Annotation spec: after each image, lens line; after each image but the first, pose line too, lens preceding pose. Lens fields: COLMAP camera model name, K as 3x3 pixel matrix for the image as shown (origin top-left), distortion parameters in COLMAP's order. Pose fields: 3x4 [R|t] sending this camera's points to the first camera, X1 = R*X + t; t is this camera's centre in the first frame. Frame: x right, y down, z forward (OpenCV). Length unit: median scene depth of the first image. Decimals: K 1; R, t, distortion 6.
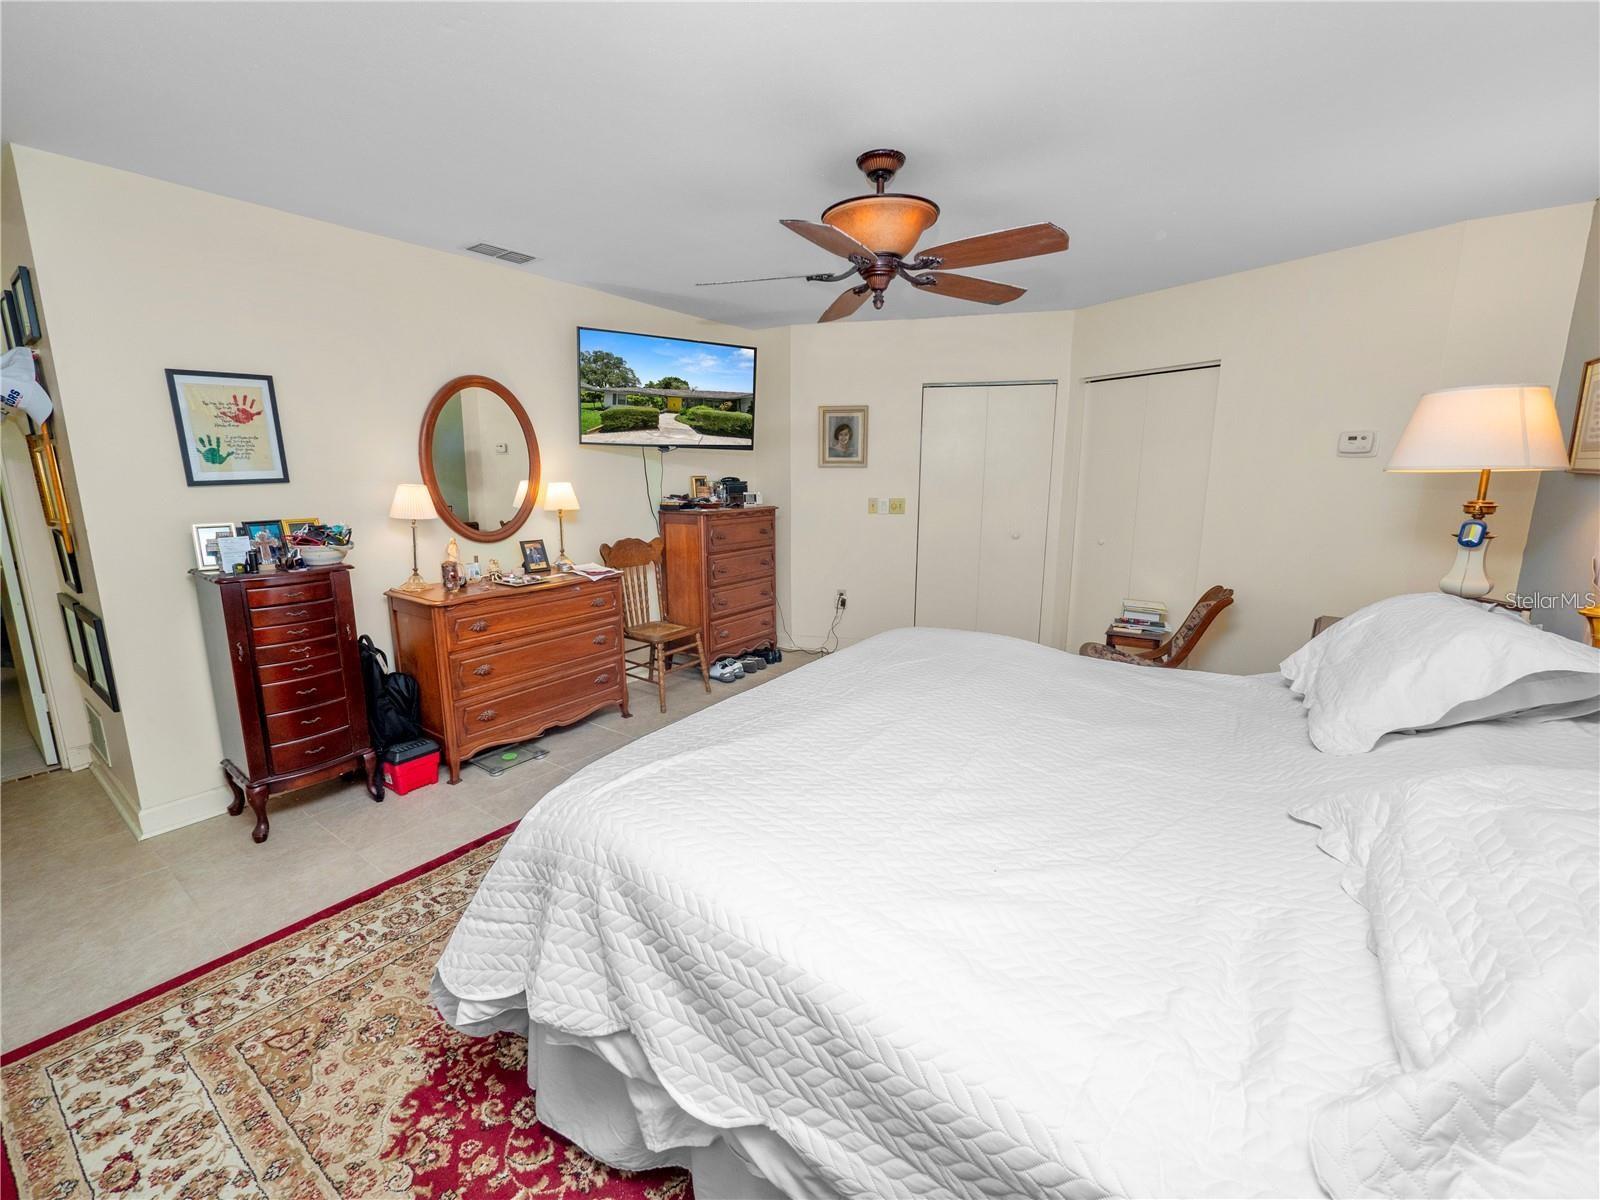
lens RADIAL K [[672.3, 0, 789.3], [0, 672.3, 597.2], [0, 0, 1]] dist [-0.004954, 0.000562]
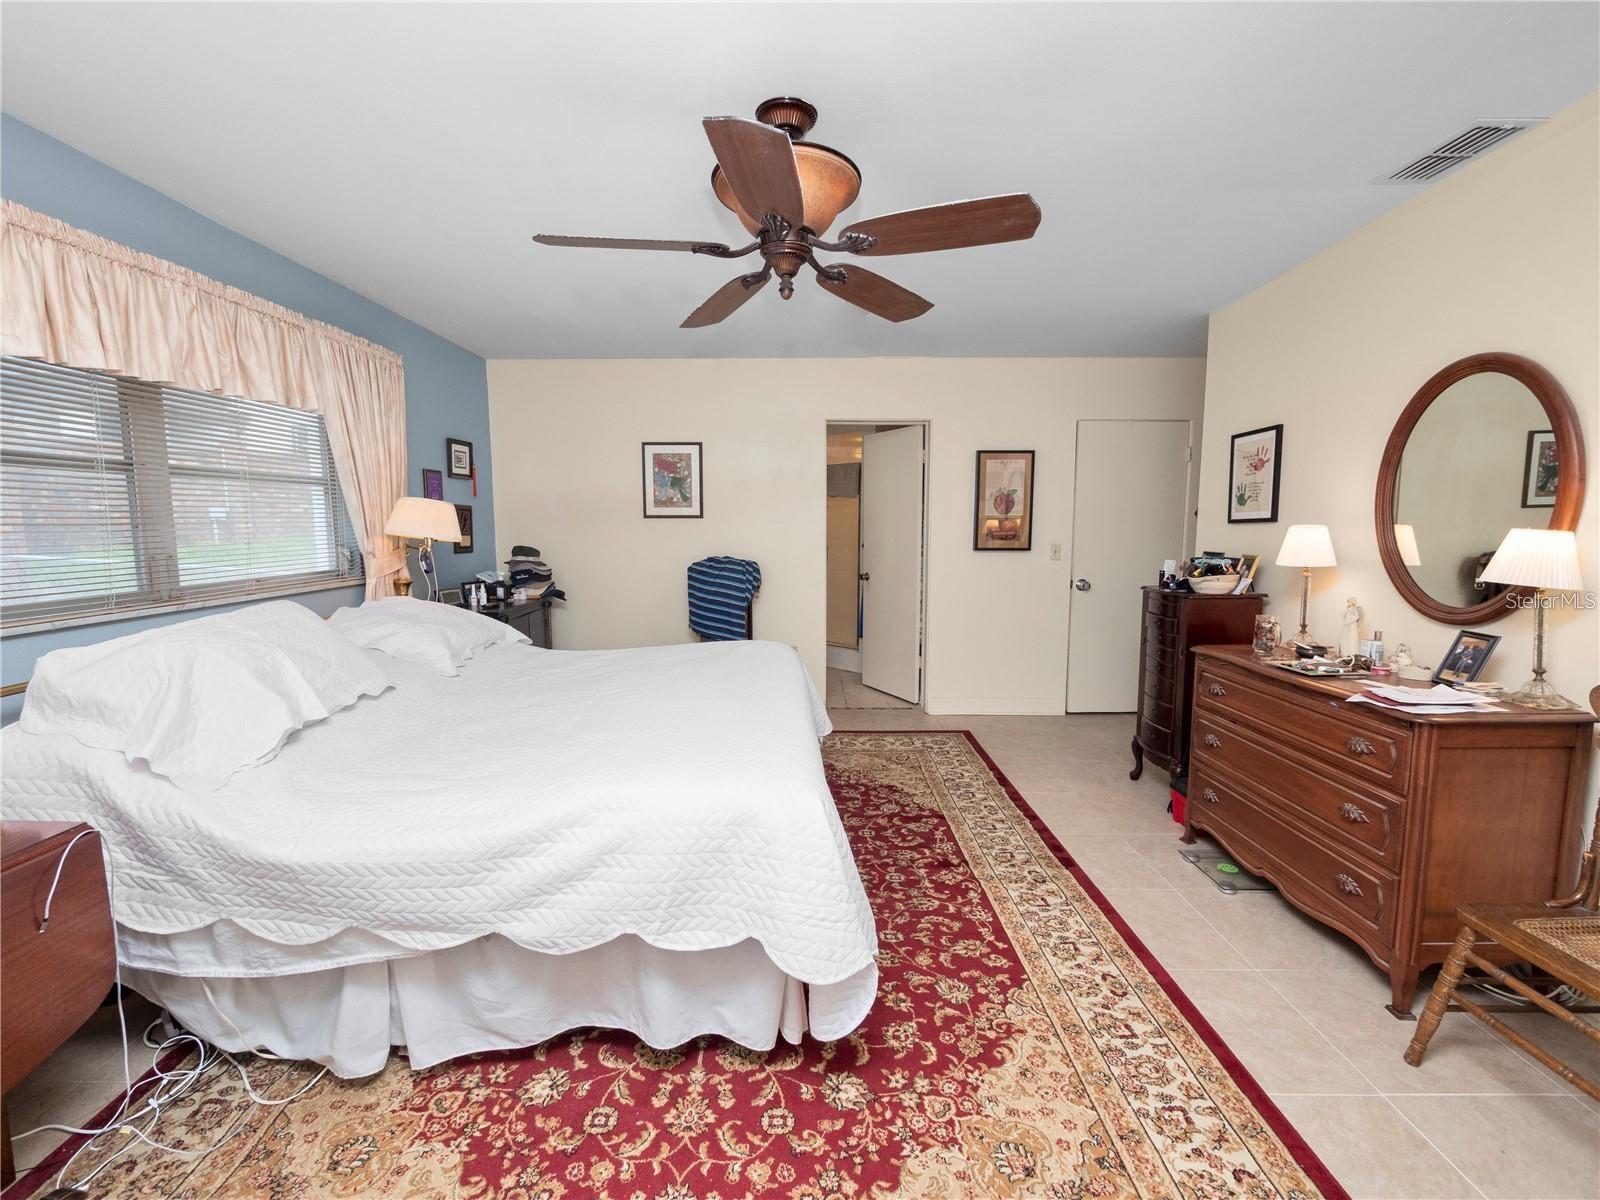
lens RADIAL K [[672.3, 0, 803.1], [0, 672.3, 597.9], [0, 0, 1]] dist [-0.004954, 0.000562]
pose [[-0.802633, 0.066544, -0.592750, 0.871801], [-0.115005, 0.957846, 0.263257, -0.440609], [0.585282, 0.279468, -0.761146, 2.483037]]
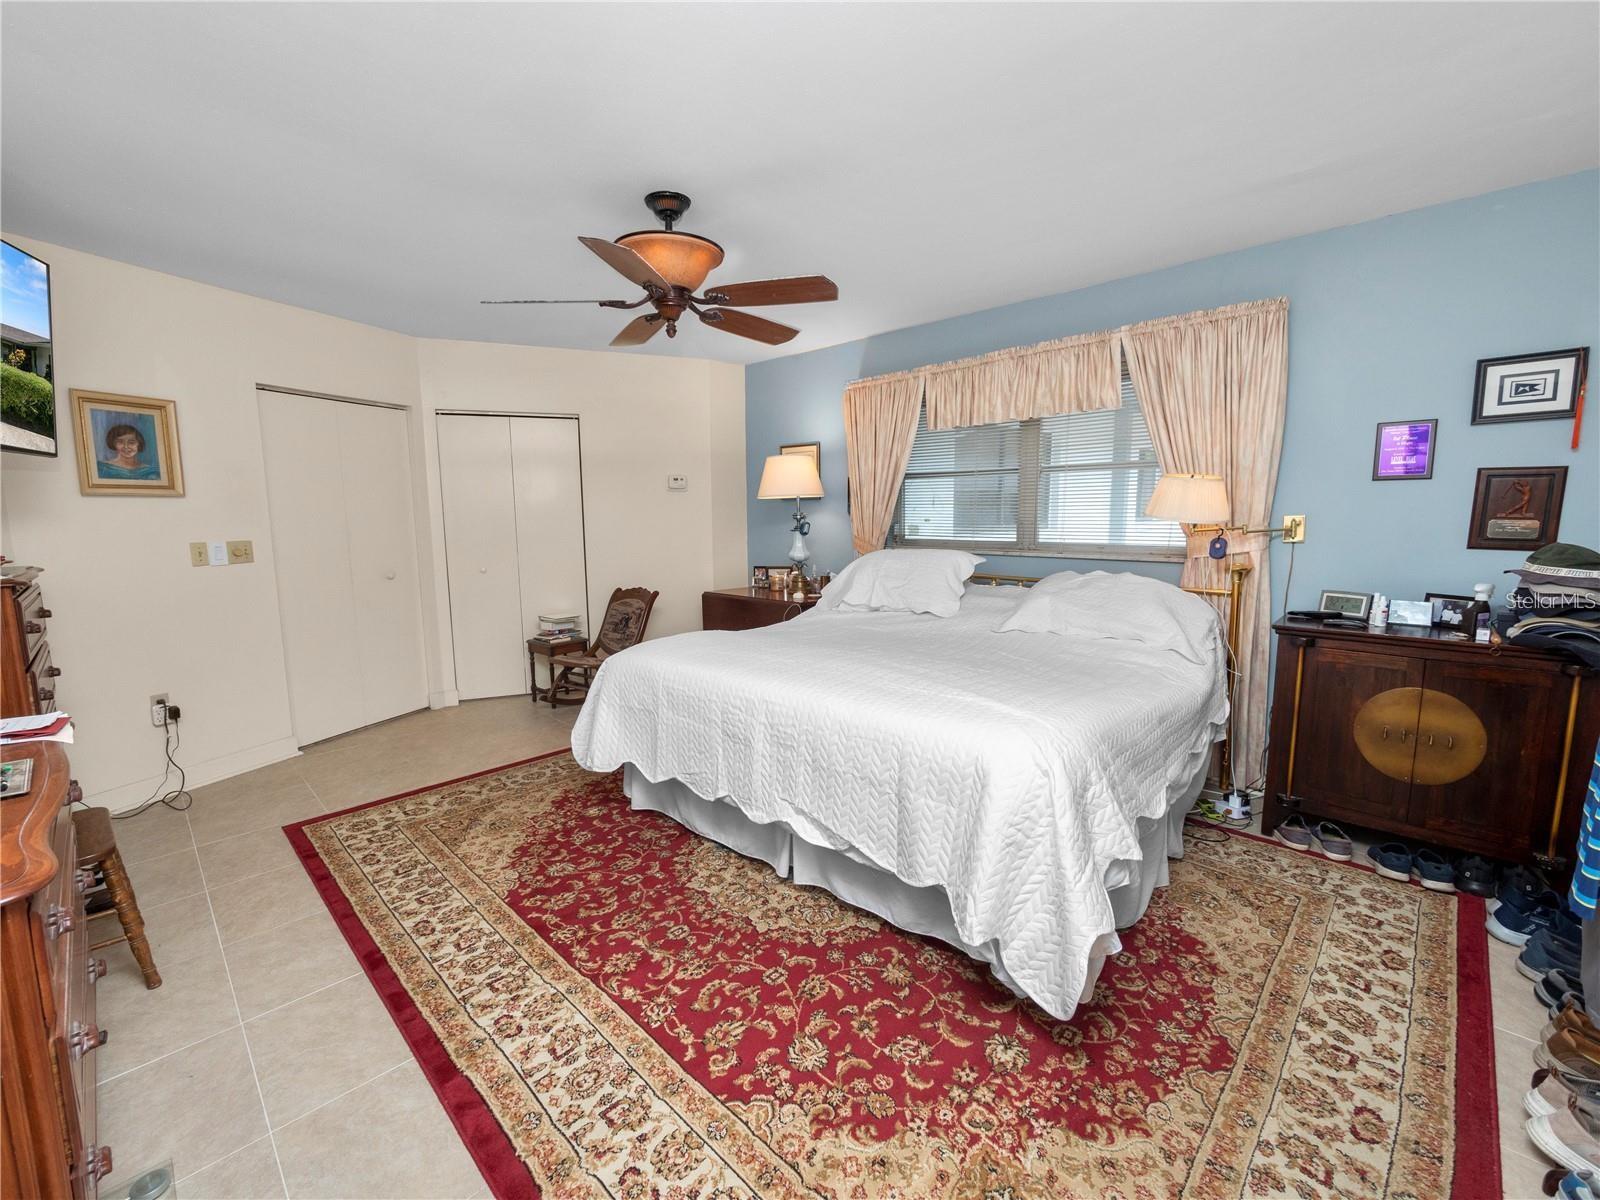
lens RADIAL K [[672.3, 0, 791.0], [0, 672.3, 605.0], [0, 0, 1]] dist [-0.004954, 0.000562]
pose [[0.143207, -0.140911, 0.979610, -1.354240], [0.197013, 0.974061, 0.111312, -0.145951], [-0.969885, 0.177055, 0.167254, 1.047976]]
